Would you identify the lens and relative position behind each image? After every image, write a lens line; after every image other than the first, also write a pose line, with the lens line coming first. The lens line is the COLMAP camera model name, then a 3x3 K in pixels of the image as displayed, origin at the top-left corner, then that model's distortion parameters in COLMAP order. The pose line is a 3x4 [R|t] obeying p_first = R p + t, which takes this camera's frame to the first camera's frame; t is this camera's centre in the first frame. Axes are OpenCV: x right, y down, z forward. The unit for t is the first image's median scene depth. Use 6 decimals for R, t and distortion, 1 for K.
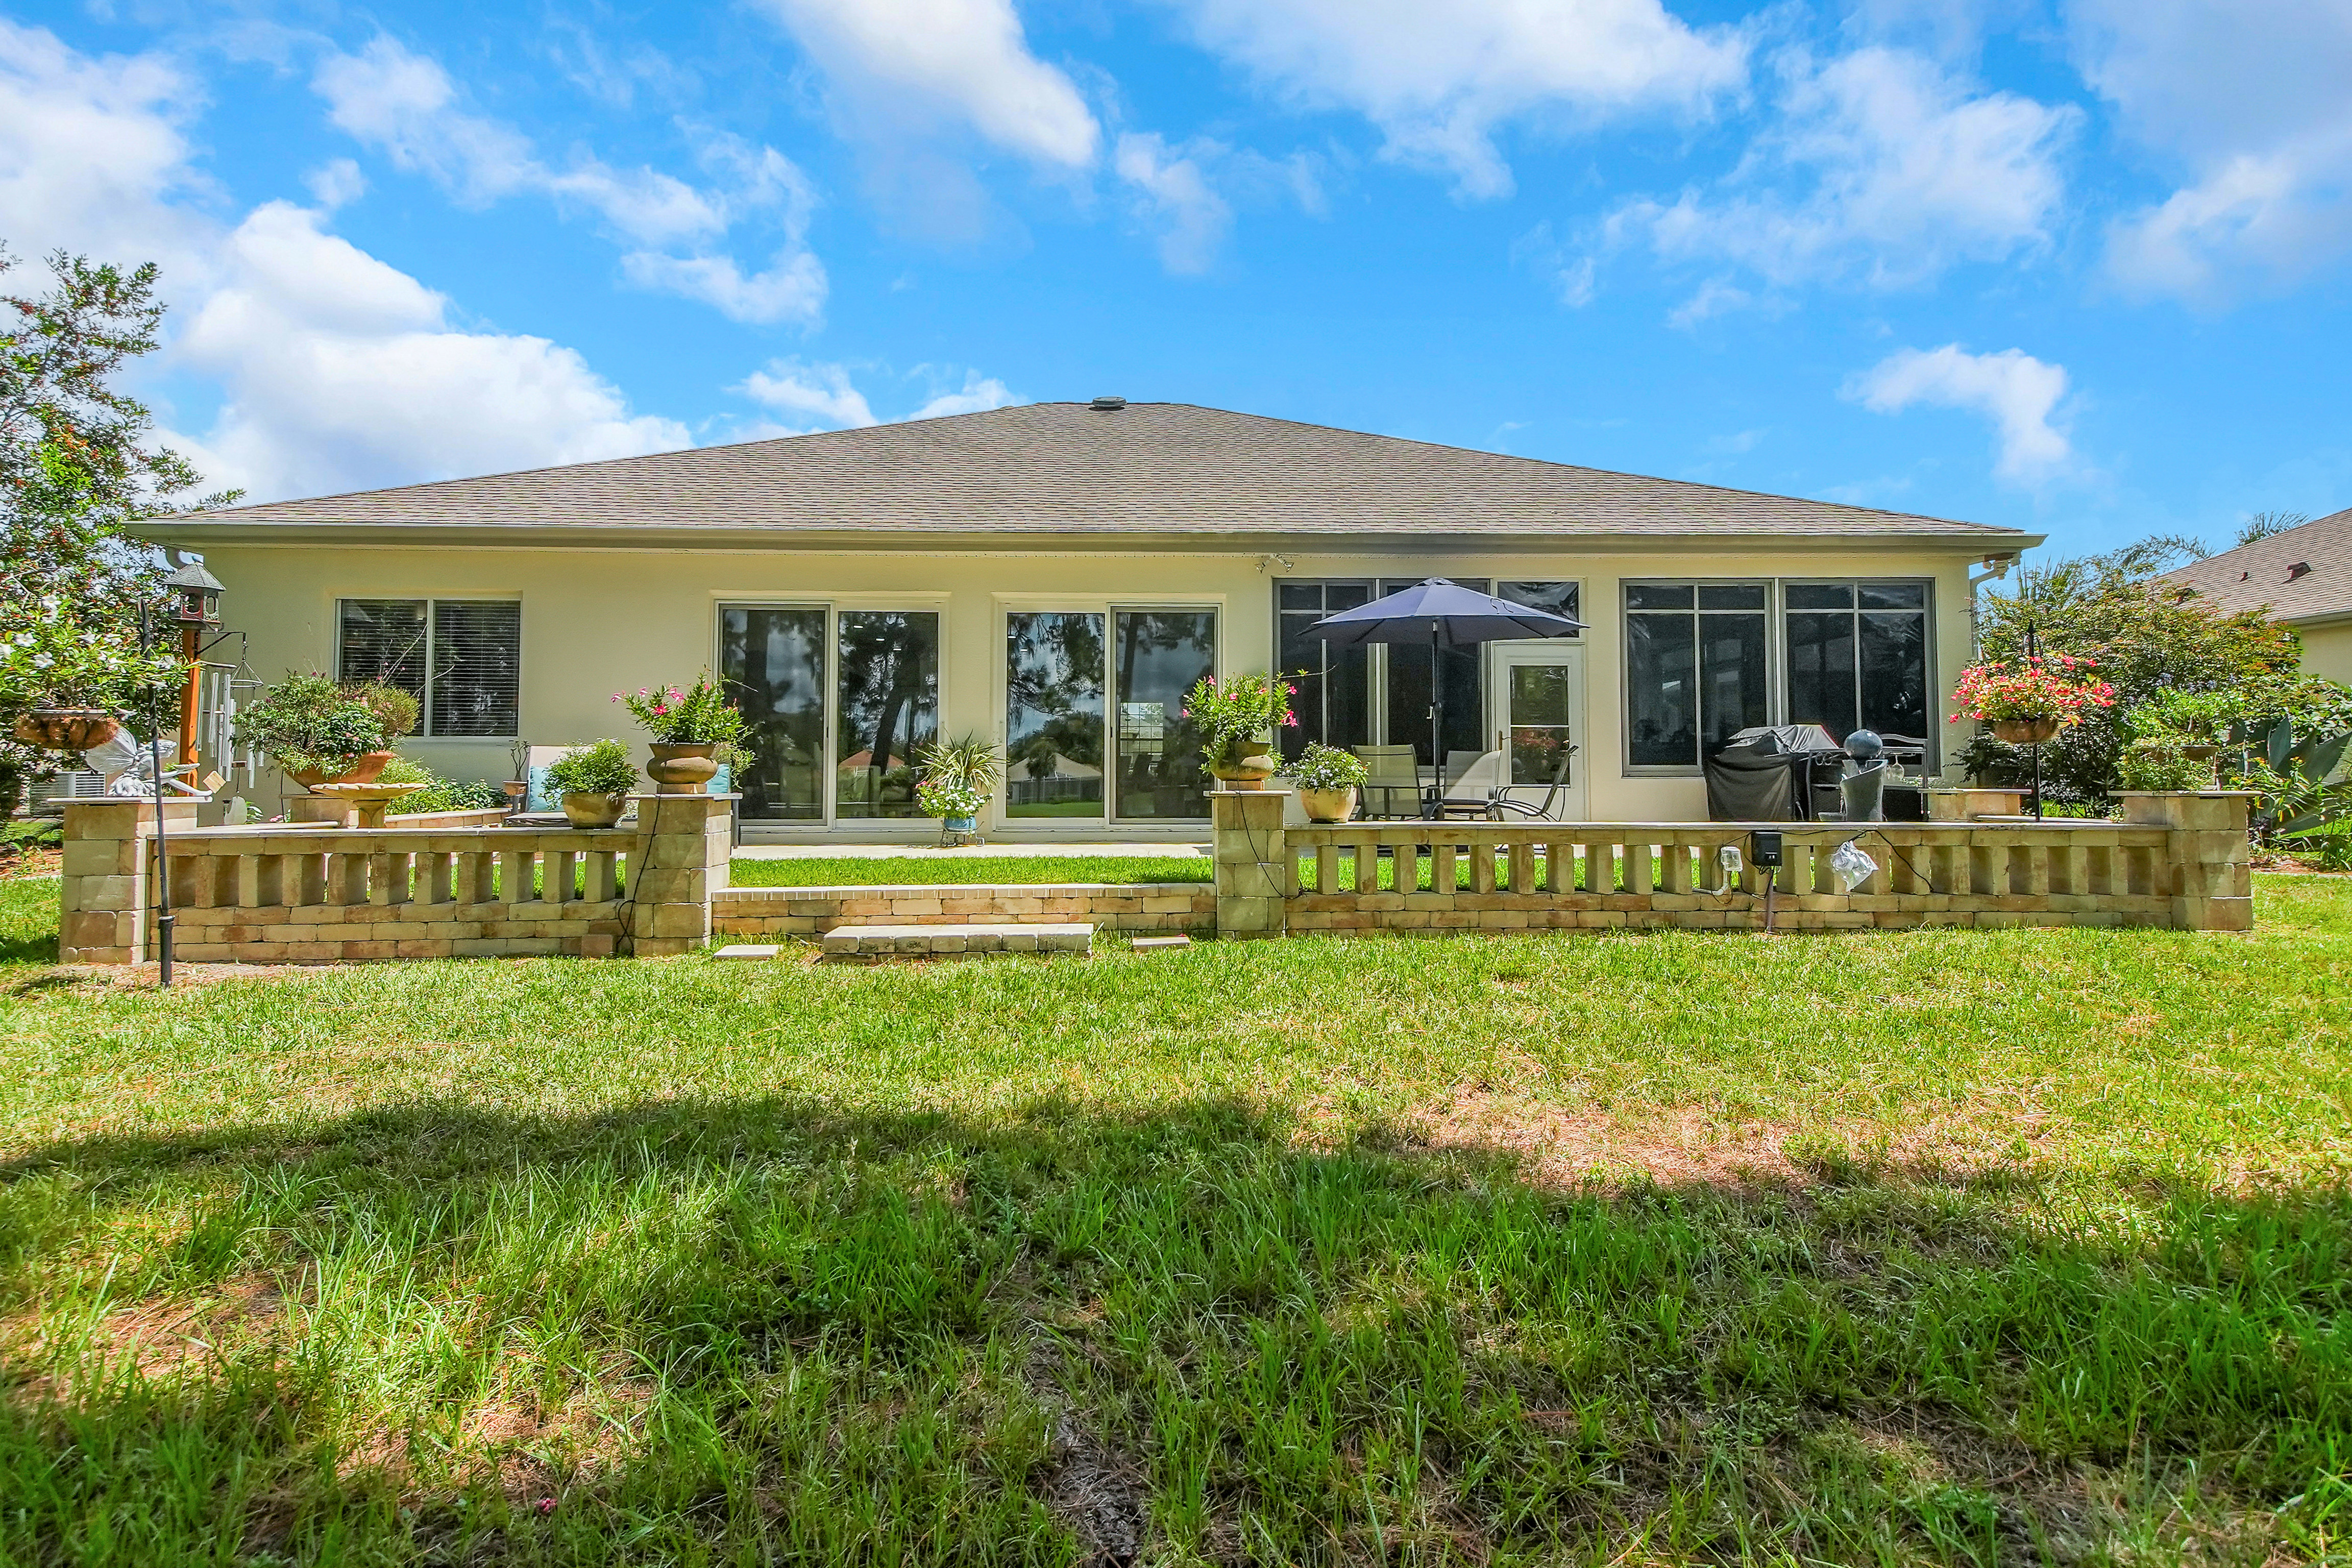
lens RADIAL K [[1027.4, 0, 1158.6], [0, 1027.4, 737.3], [0, 0, 1]] dist [0.040379, -0.019983]
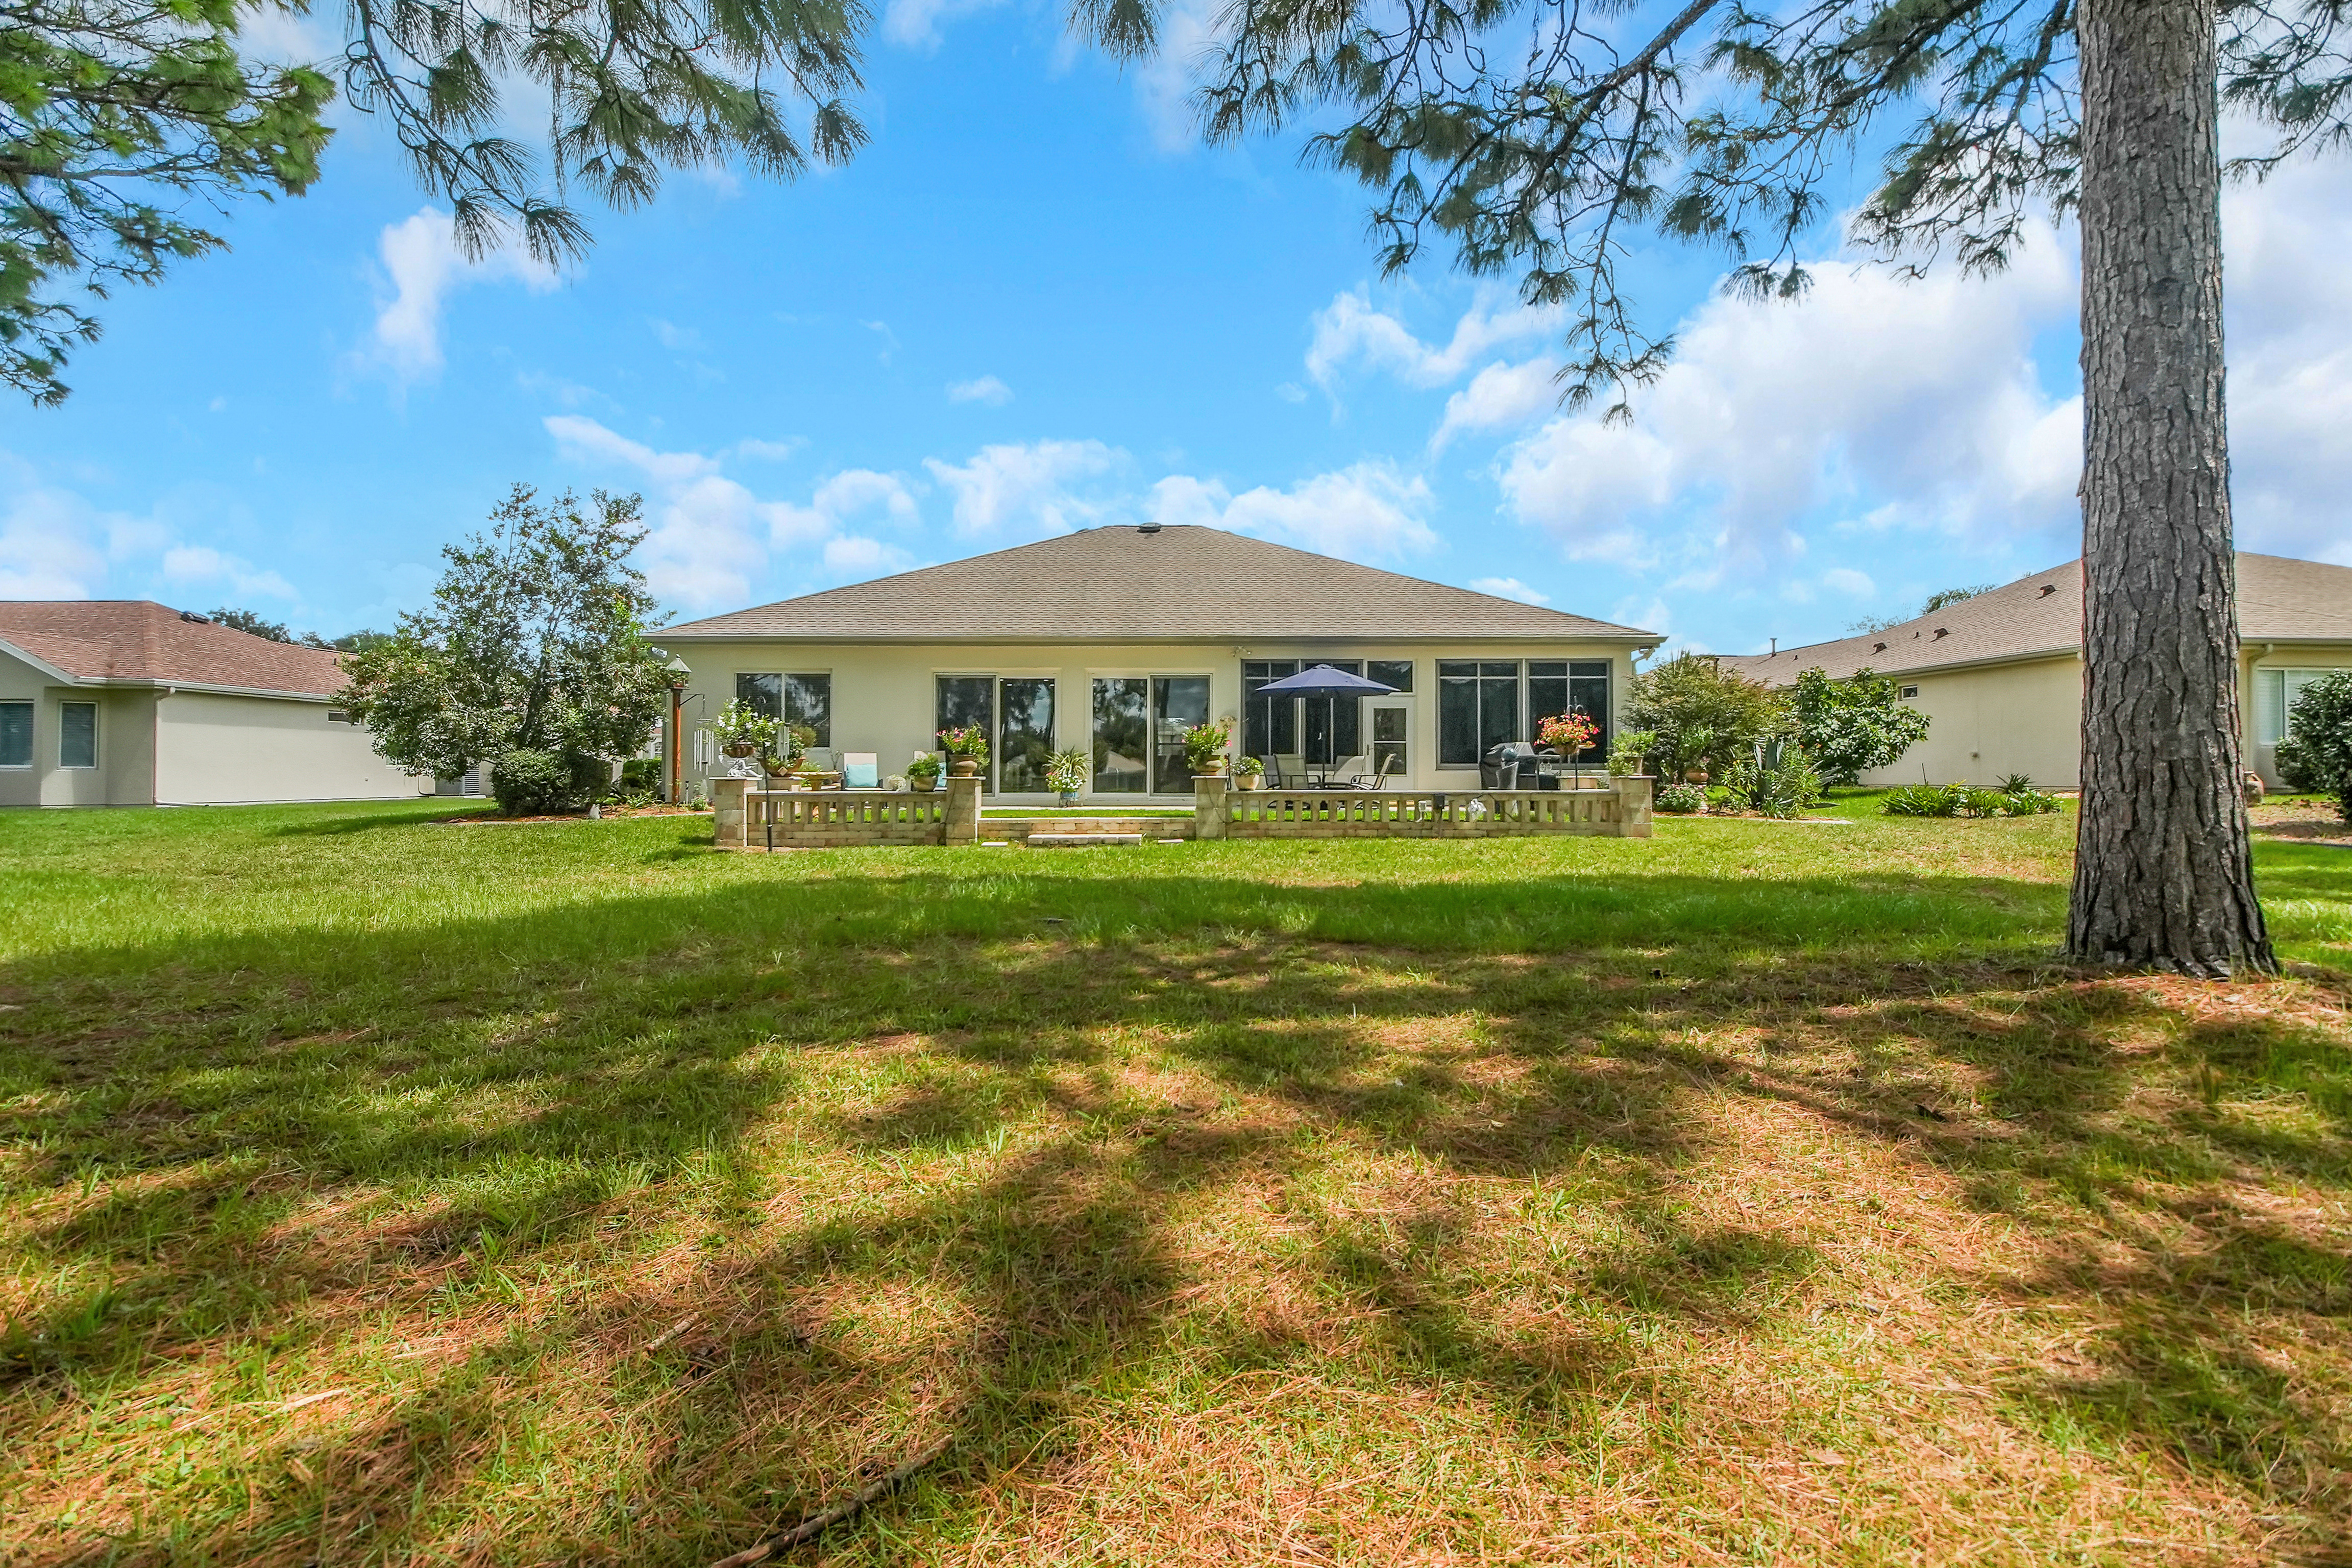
lens RADIAL K [[1027.4, 0, 1158.6], [0, 1027.4, 737.3], [0, 0, 1]] dist [0.040379, -0.019983]
pose [[0.998966, -0.000296, -0.045468, 0.049866], [0.000530, 0.999987, 0.005123, -0.028894], [0.045466, -0.005142, 0.998953, -0.818219]]
